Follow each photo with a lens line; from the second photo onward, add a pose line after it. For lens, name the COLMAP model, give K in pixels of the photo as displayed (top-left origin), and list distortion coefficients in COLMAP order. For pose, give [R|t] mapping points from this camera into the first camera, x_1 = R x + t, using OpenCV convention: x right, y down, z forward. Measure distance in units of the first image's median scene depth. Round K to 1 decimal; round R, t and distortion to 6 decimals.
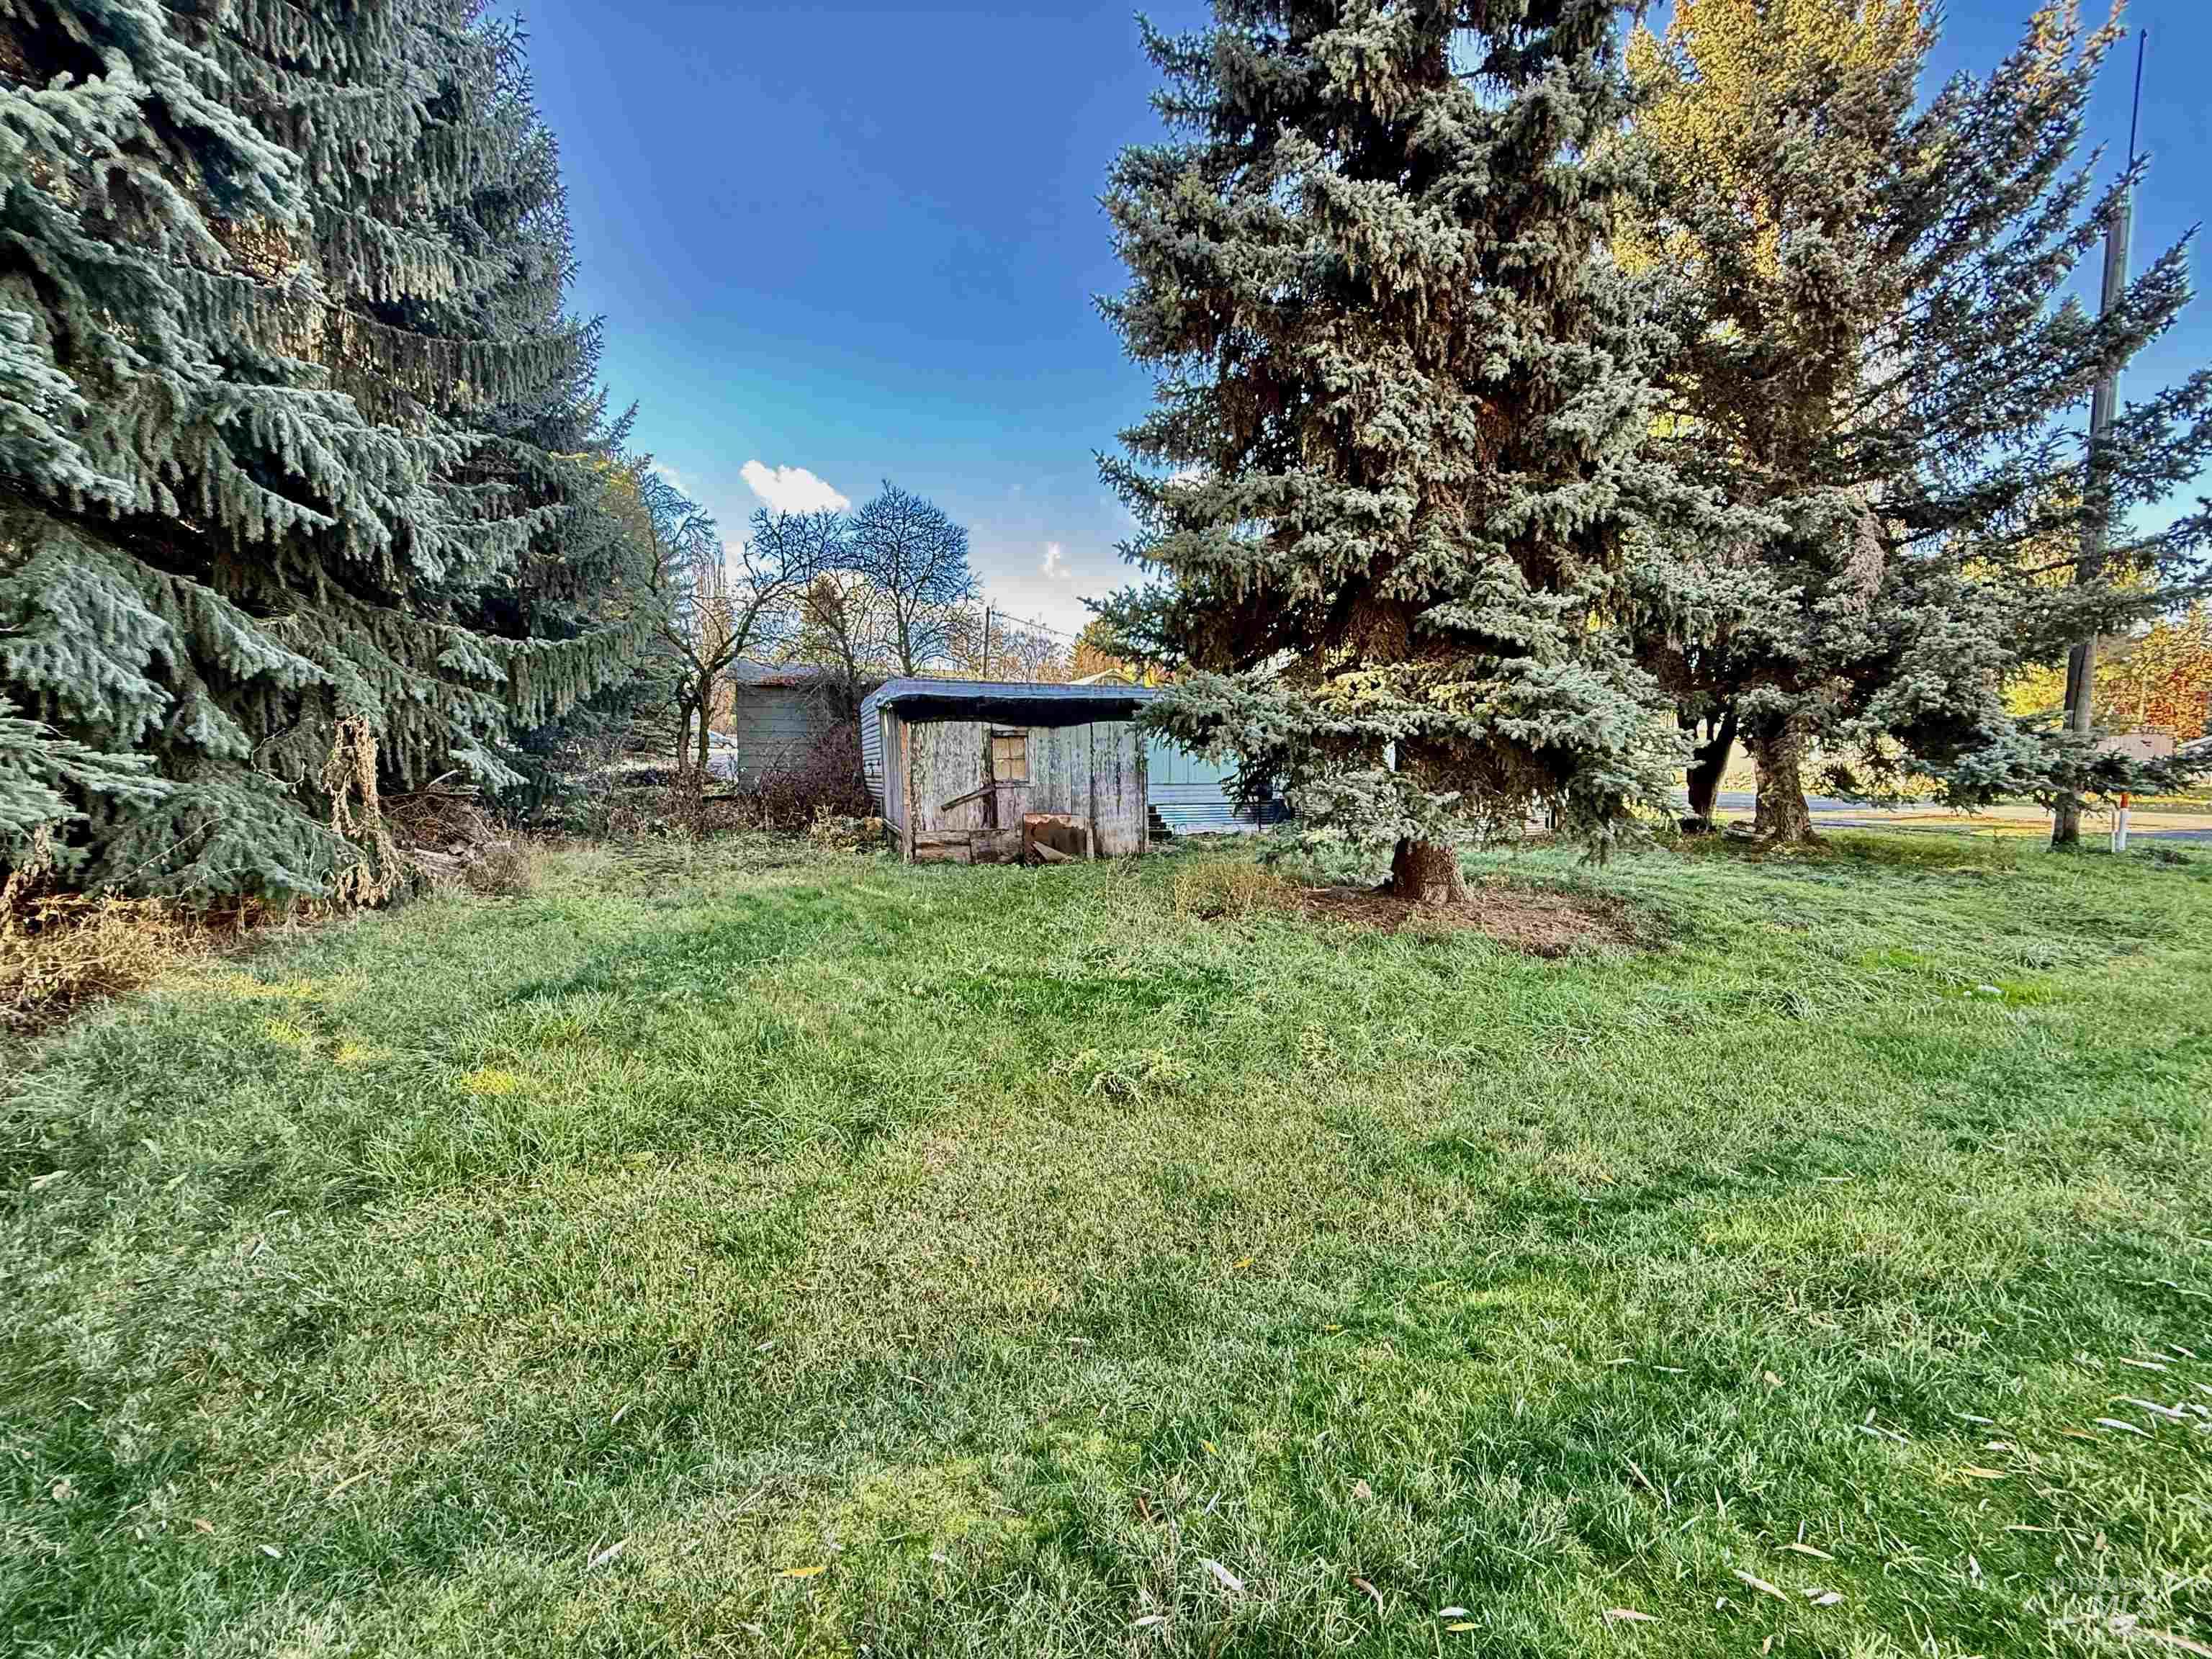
lens RADIAL K [[878.0, 0, 1102.3], [0, 878.0, 830.5], [0, 0, 1]] dist [-0.000280, 0.000037]
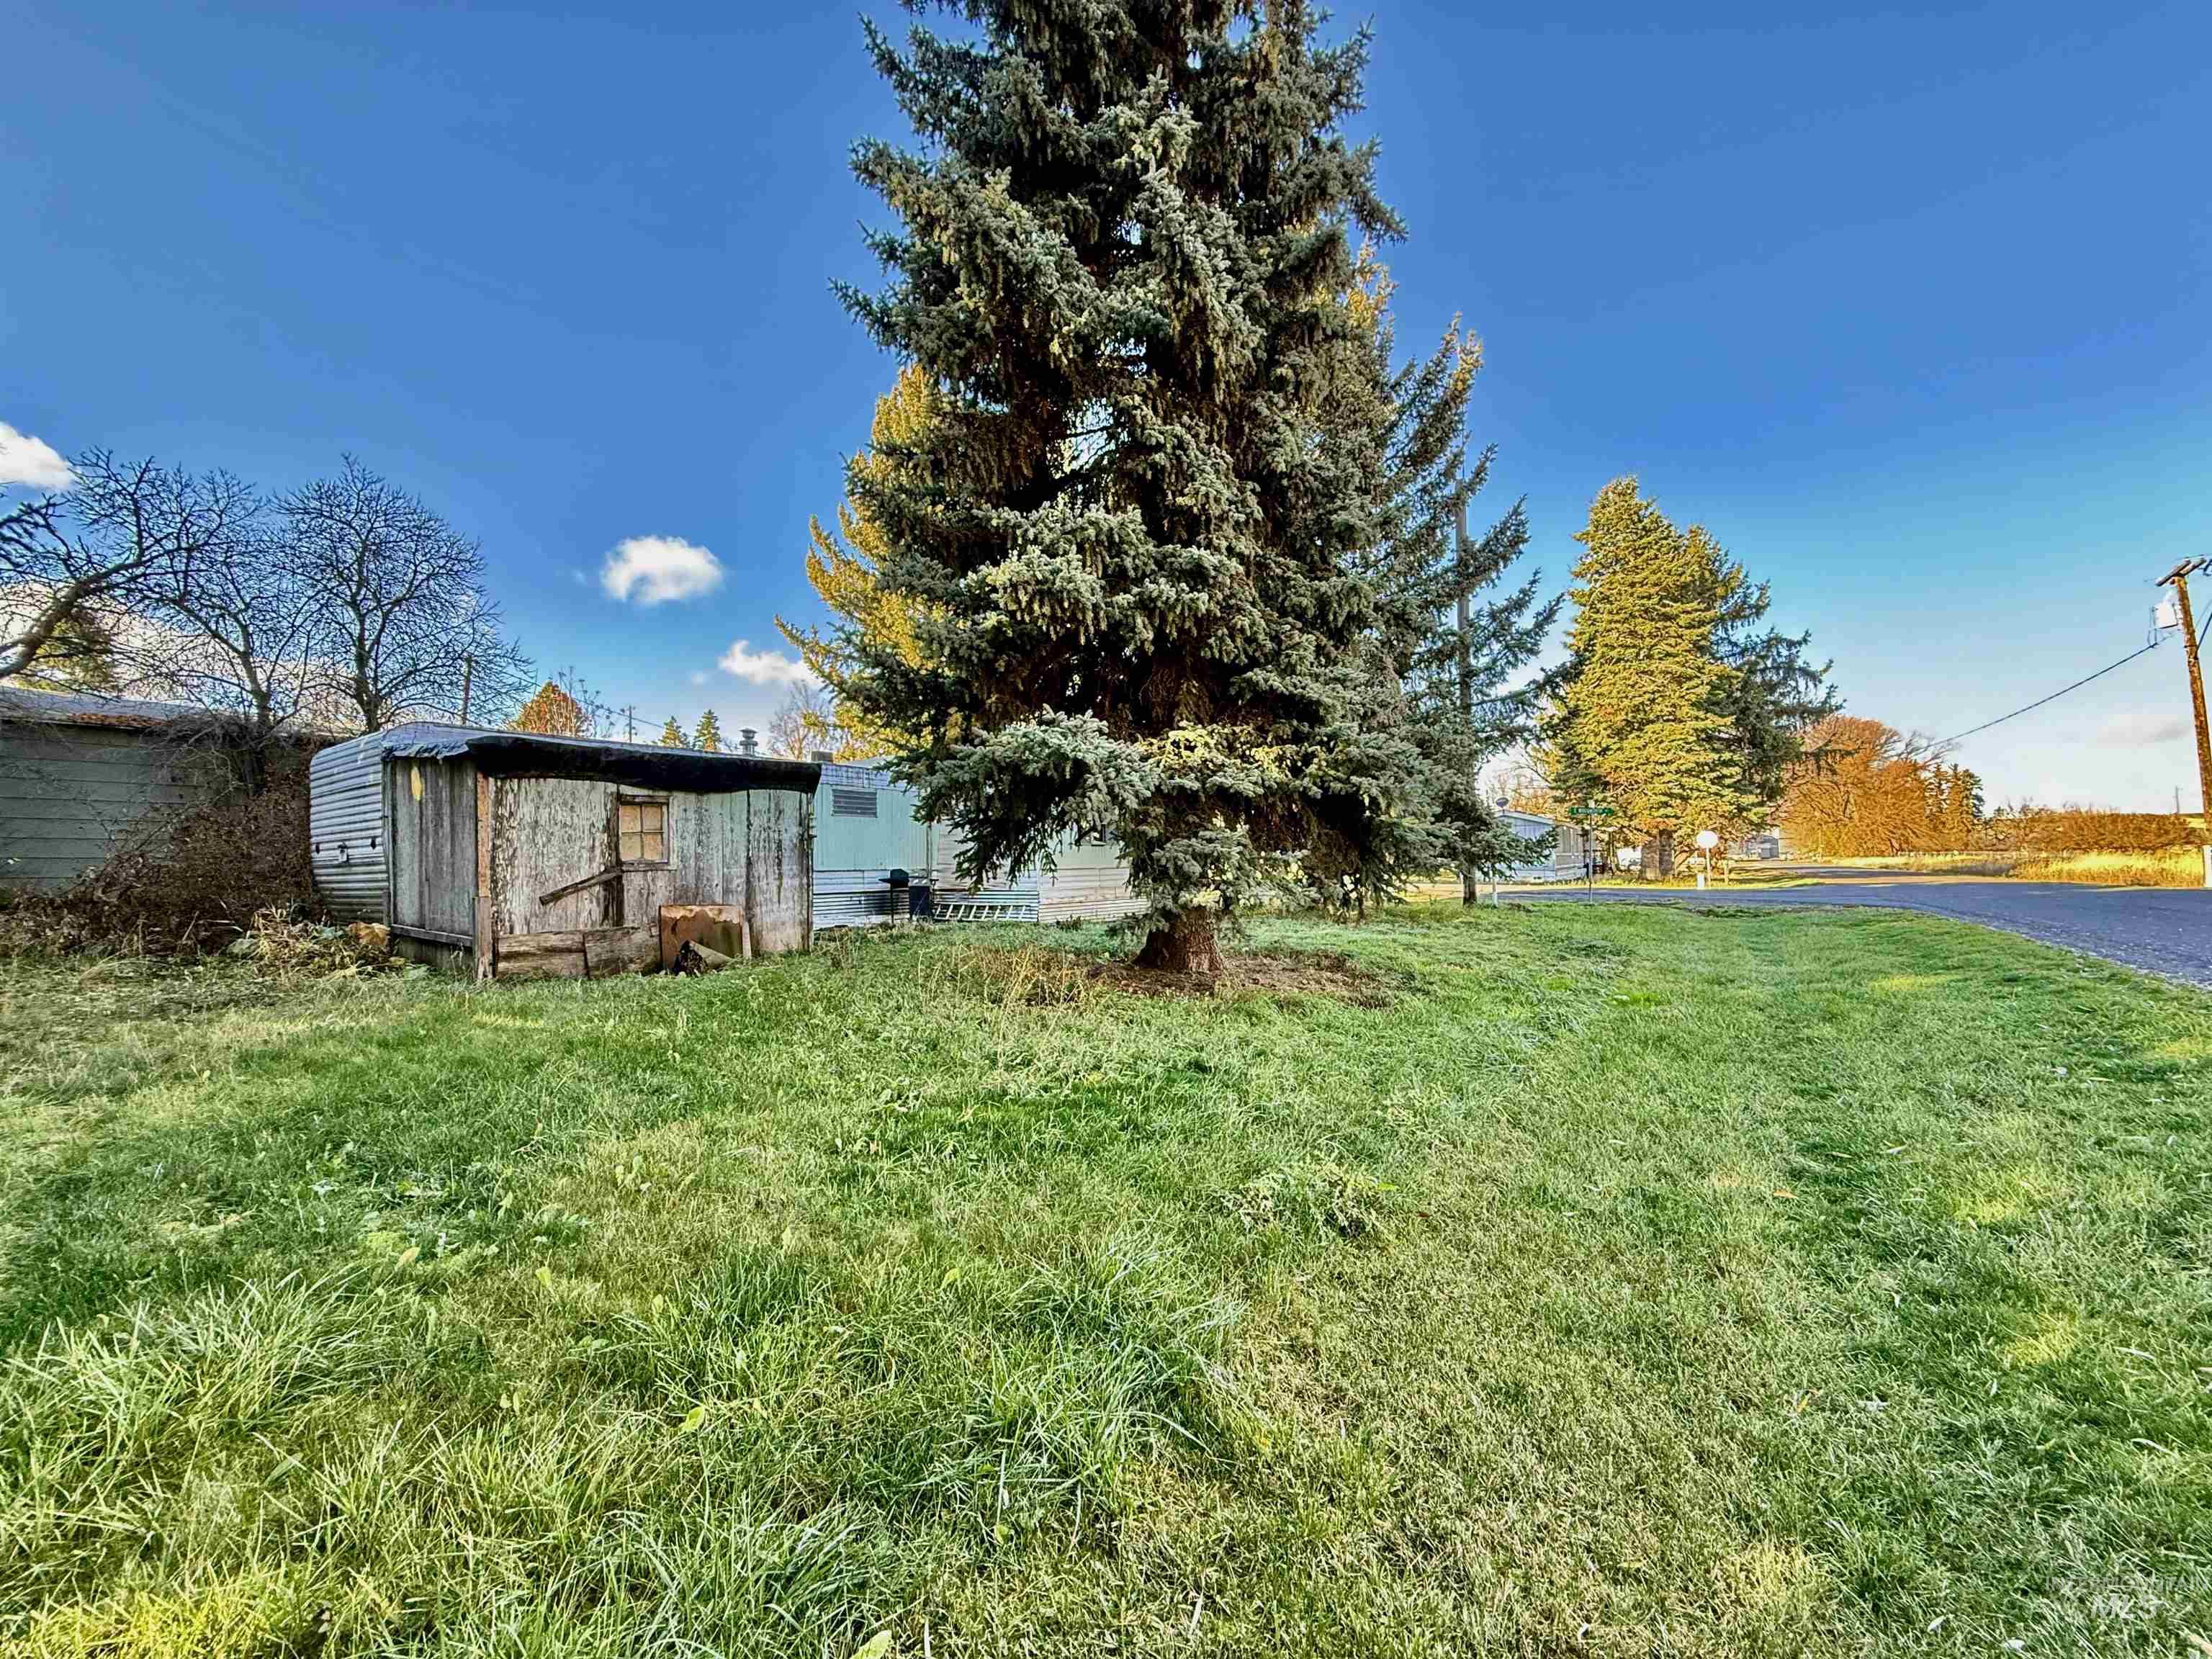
lens RADIAL K [[878.0, 0, 1102.3], [0, 878.0, 830.5], [0, 0, 1]] dist [-0.000280, 0.000037]
pose [[0.837460, 0.012864, 0.546347, -0.190728], [0.051285, 0.993461, -0.102003, 0.013499], [-0.544087, 0.113443, 0.831324, 0.164845]]
